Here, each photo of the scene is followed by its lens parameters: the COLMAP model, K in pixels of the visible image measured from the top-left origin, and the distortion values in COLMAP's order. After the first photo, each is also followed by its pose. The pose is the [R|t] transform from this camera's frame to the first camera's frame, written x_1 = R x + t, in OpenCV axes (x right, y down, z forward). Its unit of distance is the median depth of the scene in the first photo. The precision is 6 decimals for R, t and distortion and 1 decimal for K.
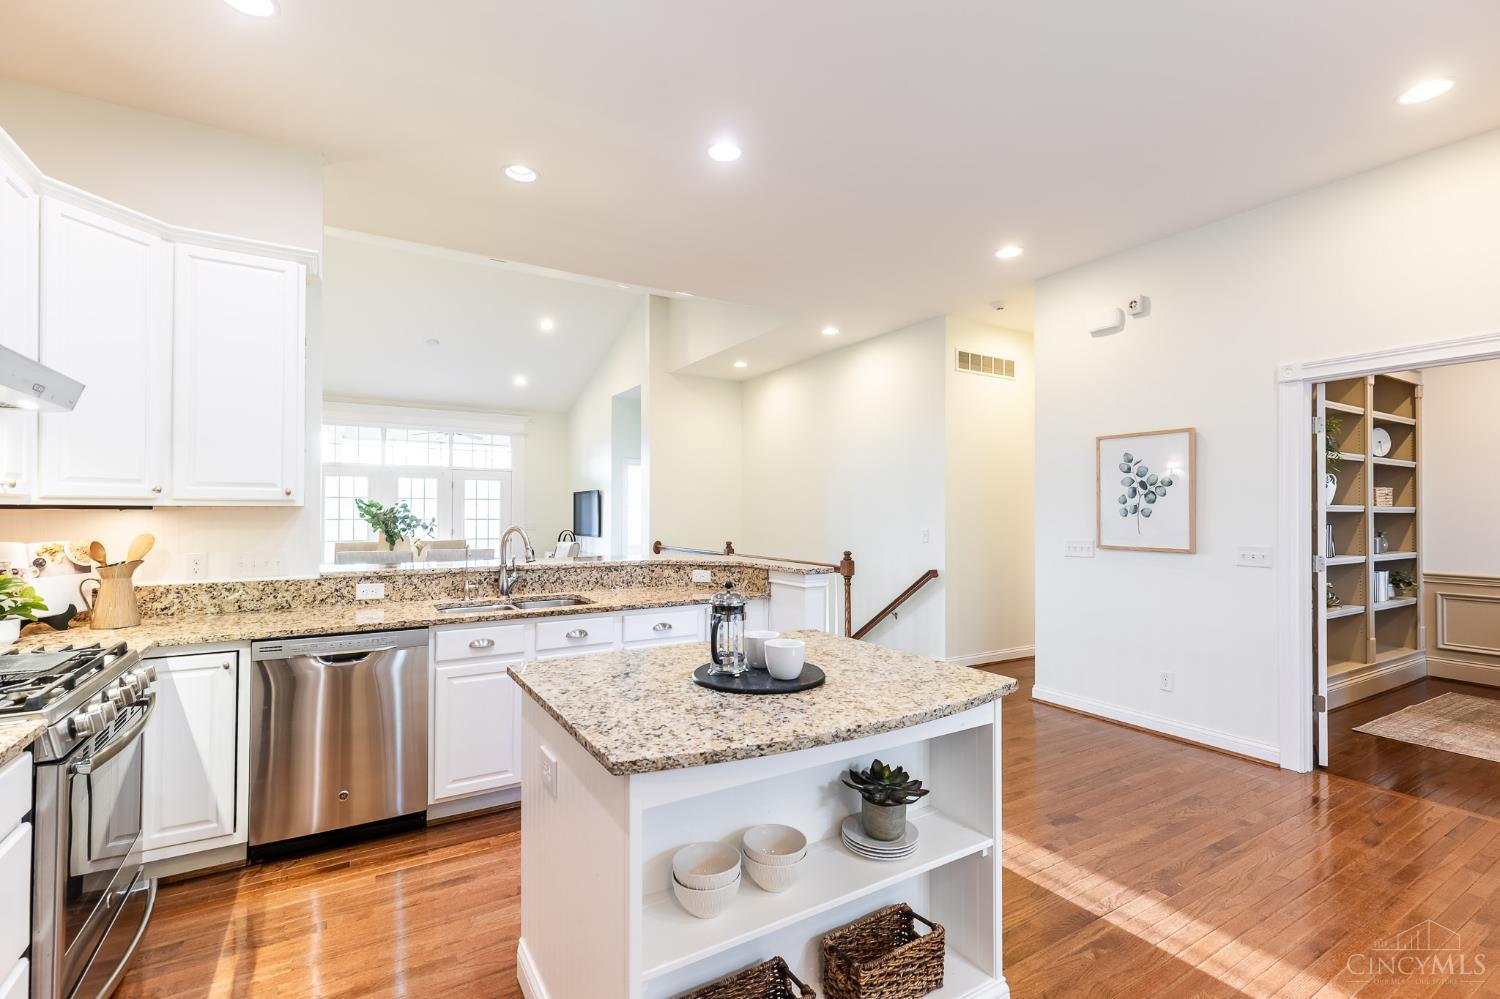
lens RADIAL K [[670.5, 0, 745.2], [0, 670.5, 505.0], [0, 0, 1]] dist [0.001989, -0.000191]
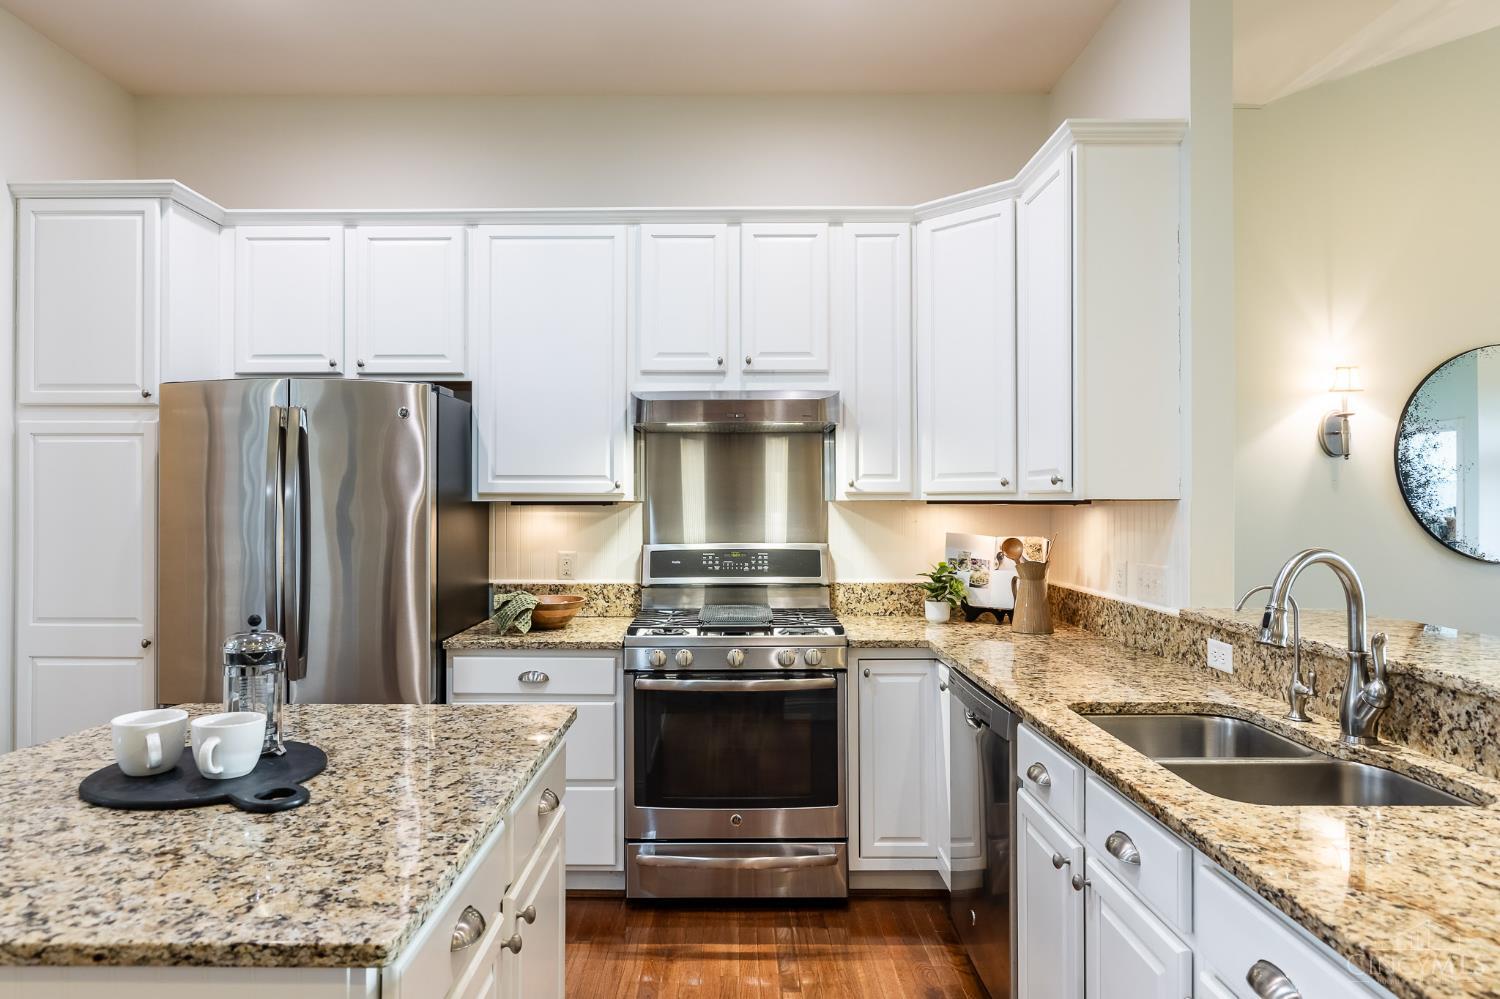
lens RADIAL K [[904.9, 0, 725.8], [0, 904.9, 492.8], [0, 0, 1]] dist [0.001414, -0.000755]
pose [[-0.527347, -0.009803, -0.849593, 0.203219], [0.005257, 0.999877, -0.014800, 0.004401], [0.849633, -0.012271, -0.527231, 0.774346]]
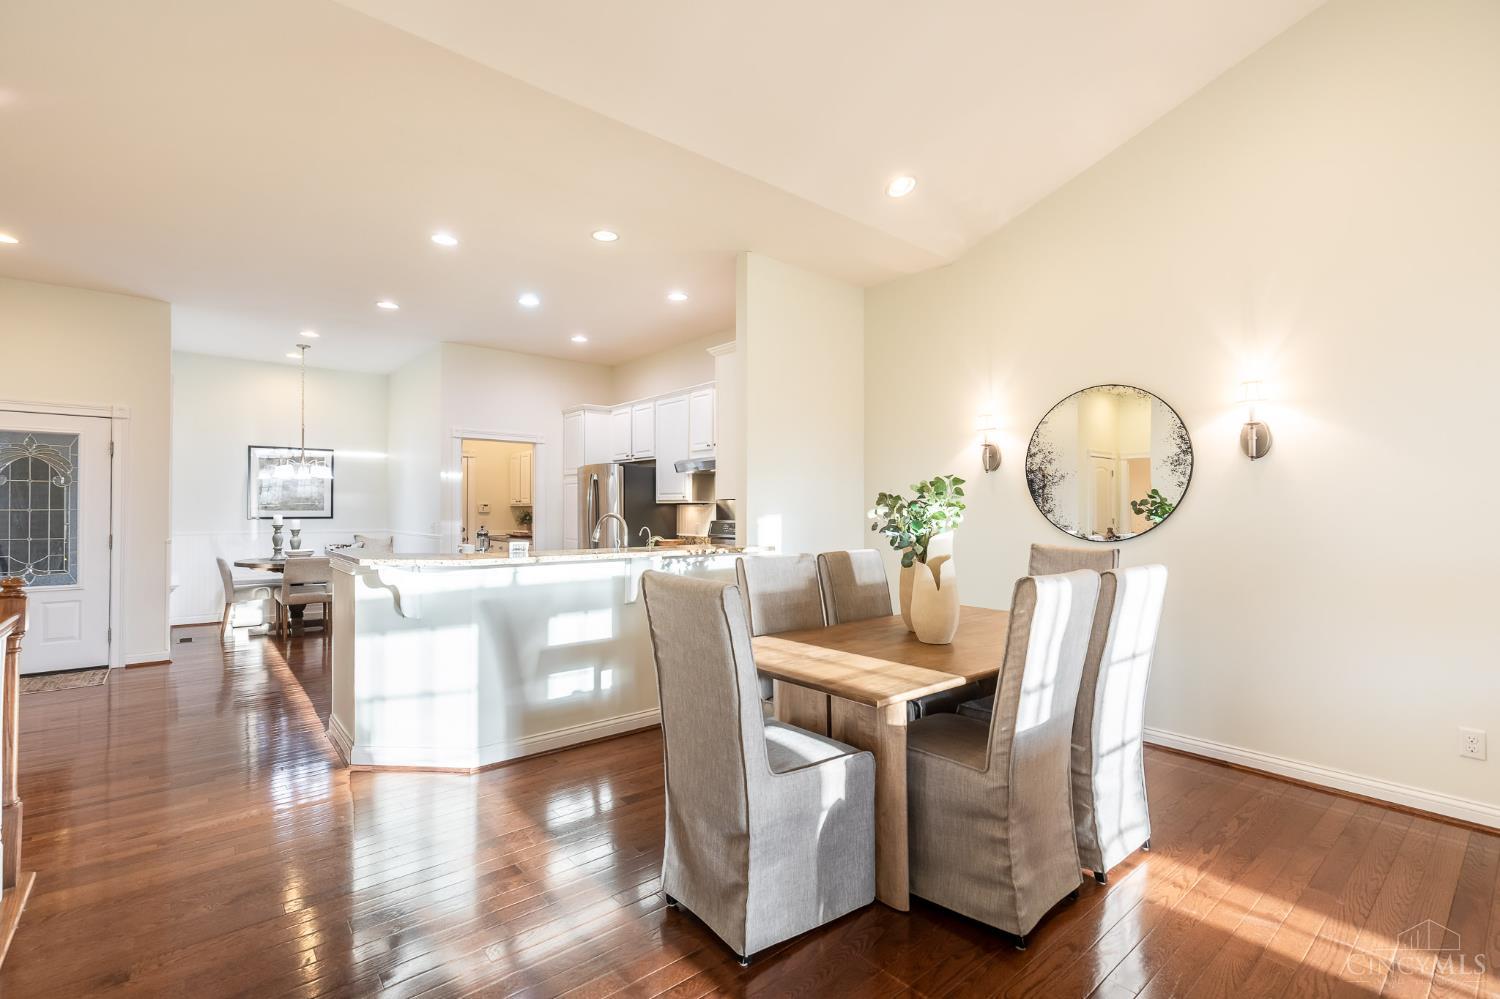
lens RADIAL K [[668.0, 0, 743.1], [0, 668.0, 504.9], [0, 0, 1]] dist [0.002428, 0.000288]
pose [[-0.988227, -0.003872, -0.152945, -0.306907], [-0.001533, 0.999880, -0.015409, 0.027680], [0.152986, -0.014994, -0.988115, 1.752311]]
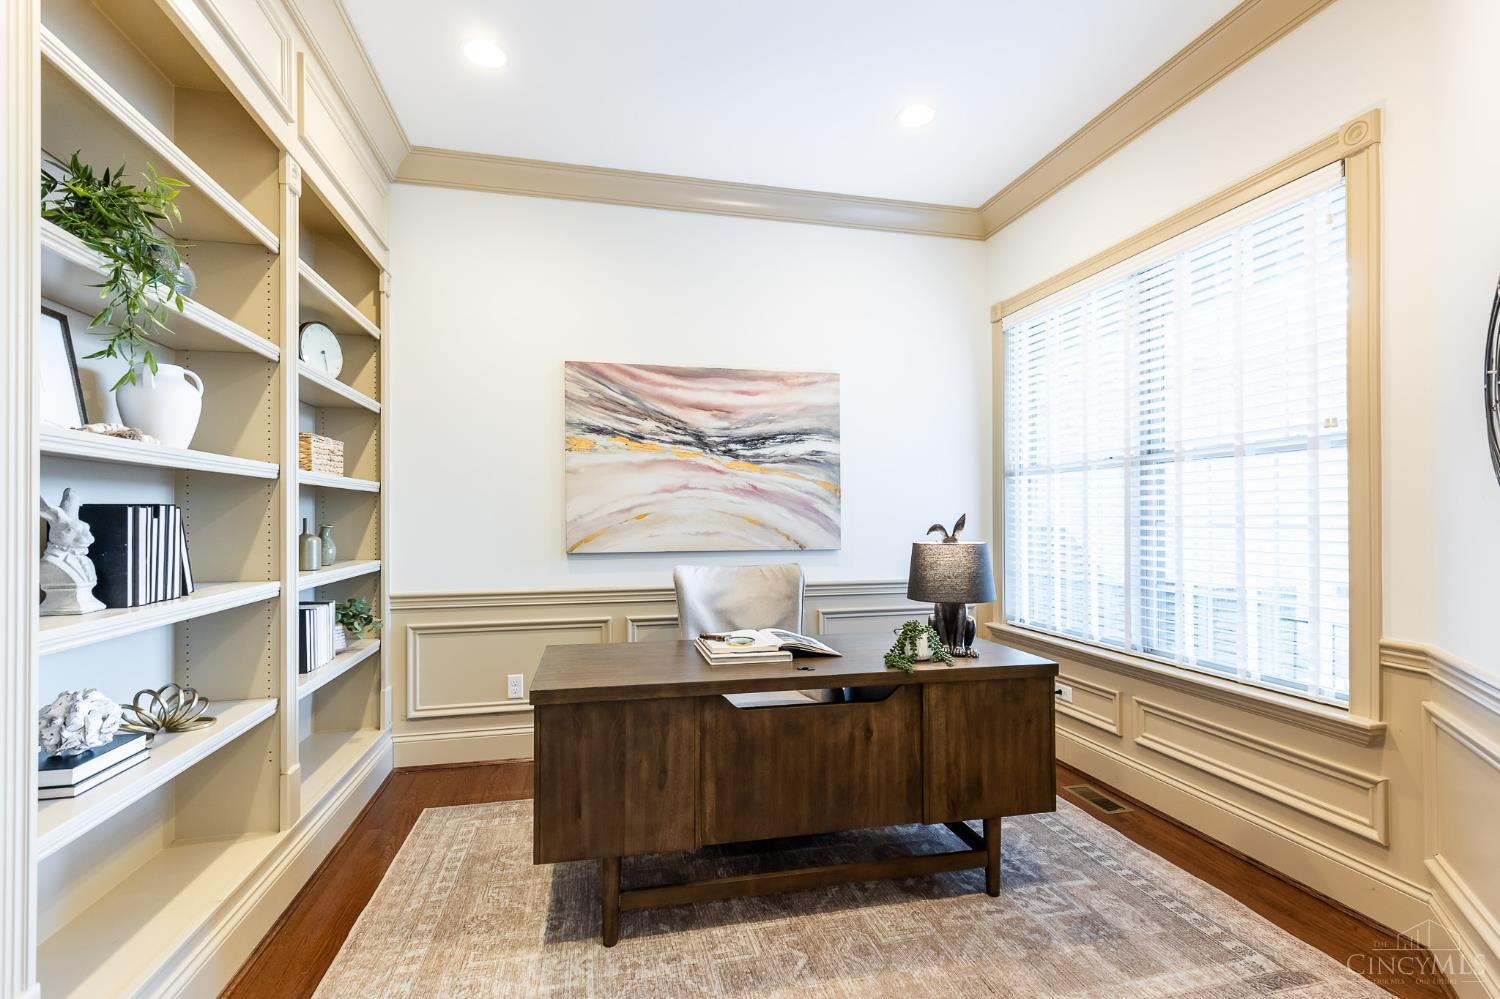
lens RADIAL K [[683.0, 0, 750.6], [0, 683.0, 511.6], [0, 0, 1]] dist [0.015061, 0.000015]
pose [[0.299612, 0.002167, 0.954059, 0.698494], [-0.006012, 0.999982, -0.000384, 0.035095], [-0.954042, -0.005620, 0.299620, 0.683153]]
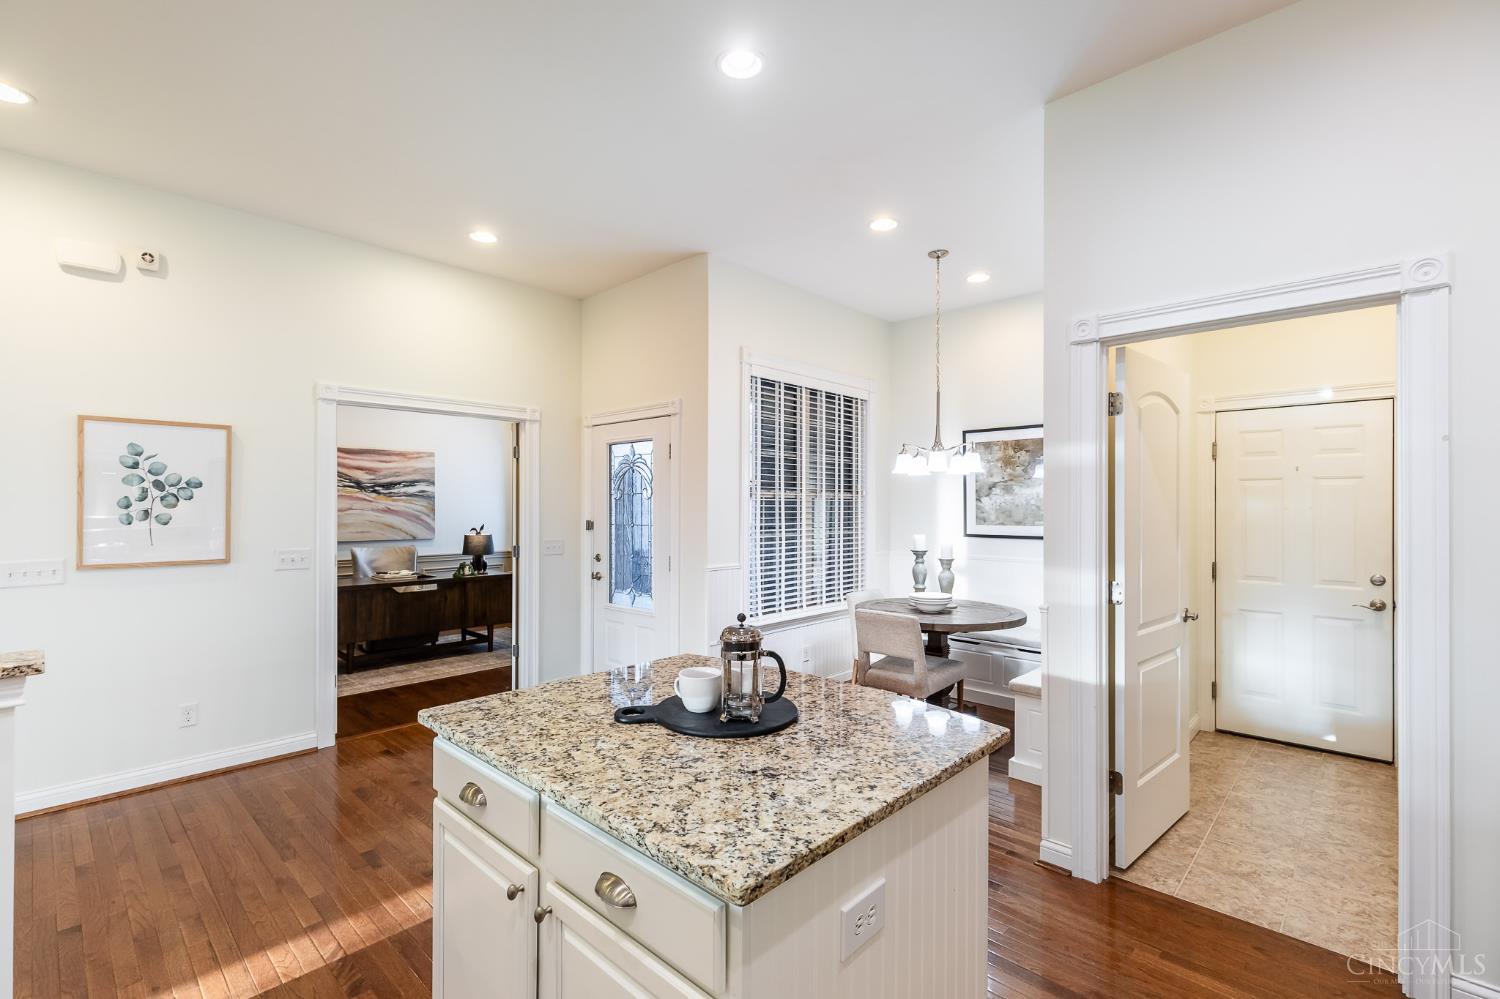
lens RADIAL K [[668.0, 0, 743.1], [0, 668.0, 504.9], [0, 0, 1]] dist [0.002428, 0.000288]
pose [[-0.261928, -0.000489, 0.965087, -0.362904], [-0.010830, 0.999938, -0.002433, -0.011393], [-0.965027, -0.011089, -0.261917, 0.511011]]
